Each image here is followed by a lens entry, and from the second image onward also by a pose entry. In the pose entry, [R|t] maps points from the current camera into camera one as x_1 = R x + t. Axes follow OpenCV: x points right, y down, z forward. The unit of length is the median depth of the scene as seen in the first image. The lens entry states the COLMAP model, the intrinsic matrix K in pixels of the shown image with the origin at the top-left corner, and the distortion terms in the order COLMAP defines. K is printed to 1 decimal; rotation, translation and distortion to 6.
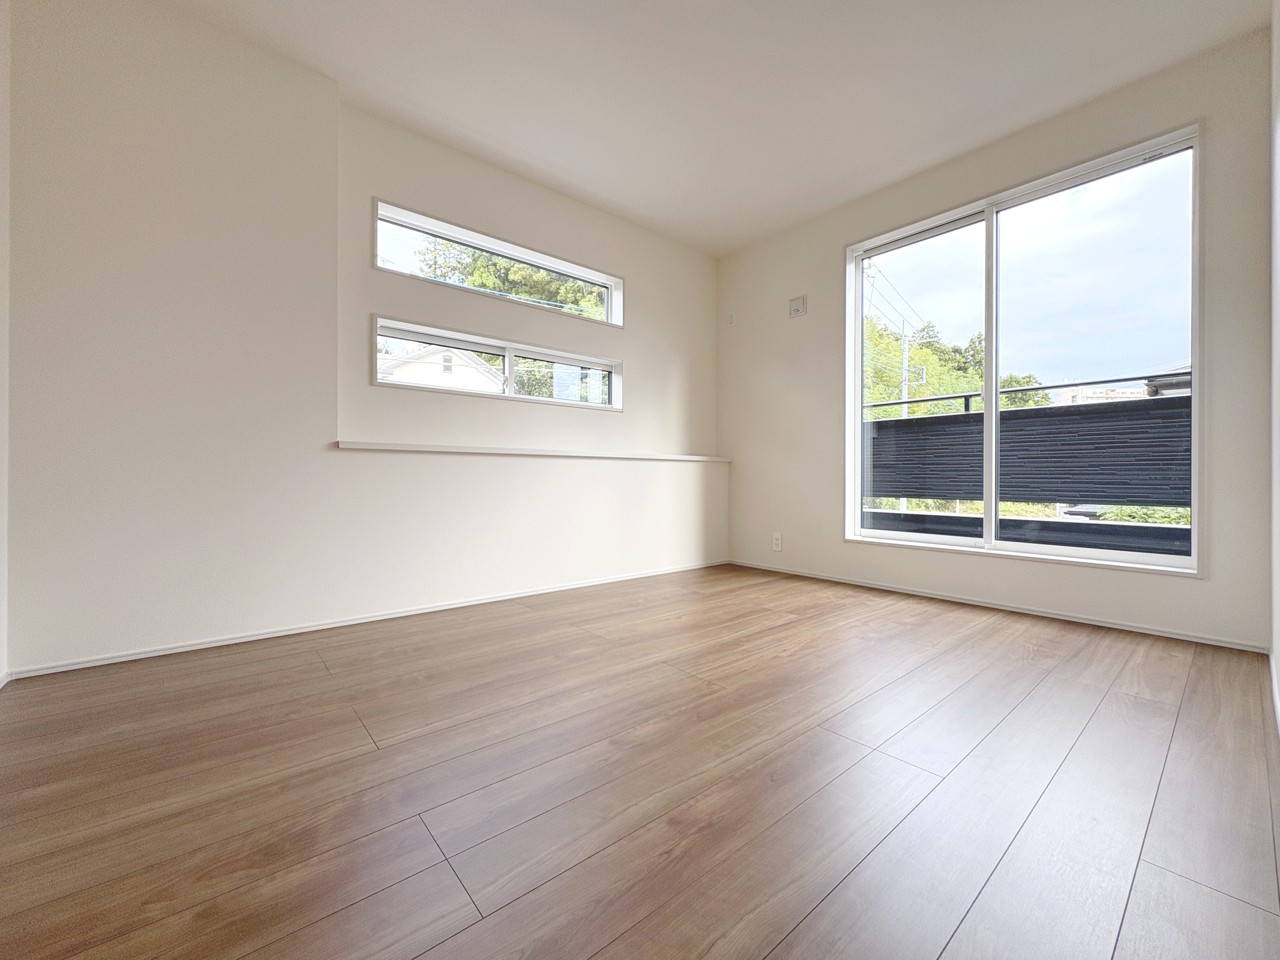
lens RADIAL K [[509.5, 0, 637.9], [0, 509.5, 478.8], [0, 0, 1]] dist [0.001079, 0.000210]
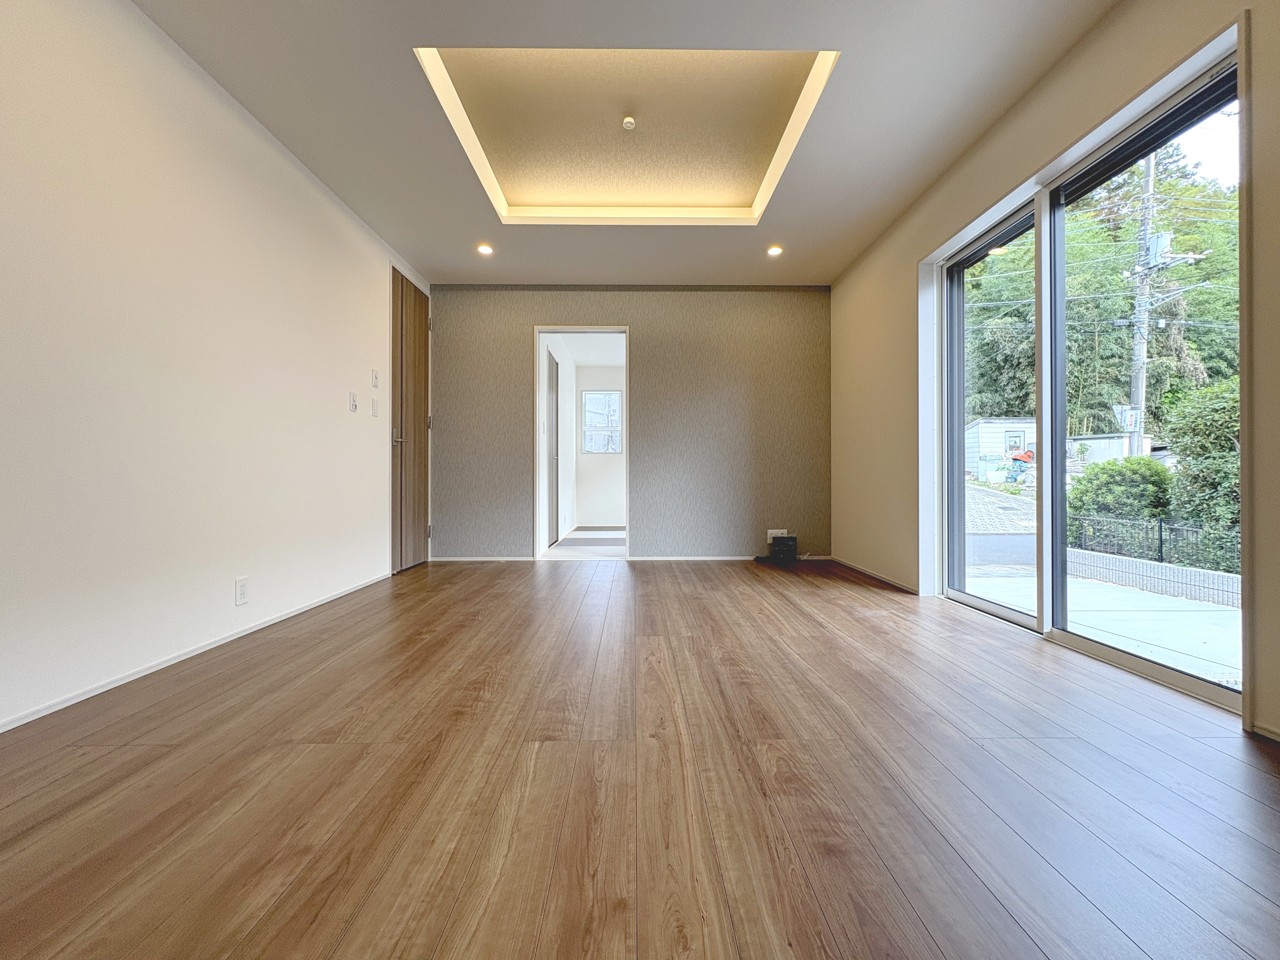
lens RADIAL K [[509.5, 0, 640.2], [0, 509.5, 482.0], [0, 0, 1]] dist [0.001079, 0.000210]
pose [[-0.642363, -0.005136, -0.766384, 0.760394], [-0.001273, 0.999983, -0.005635, -0.048732], [0.766400, -0.002644, -0.642359, 1.675995]]
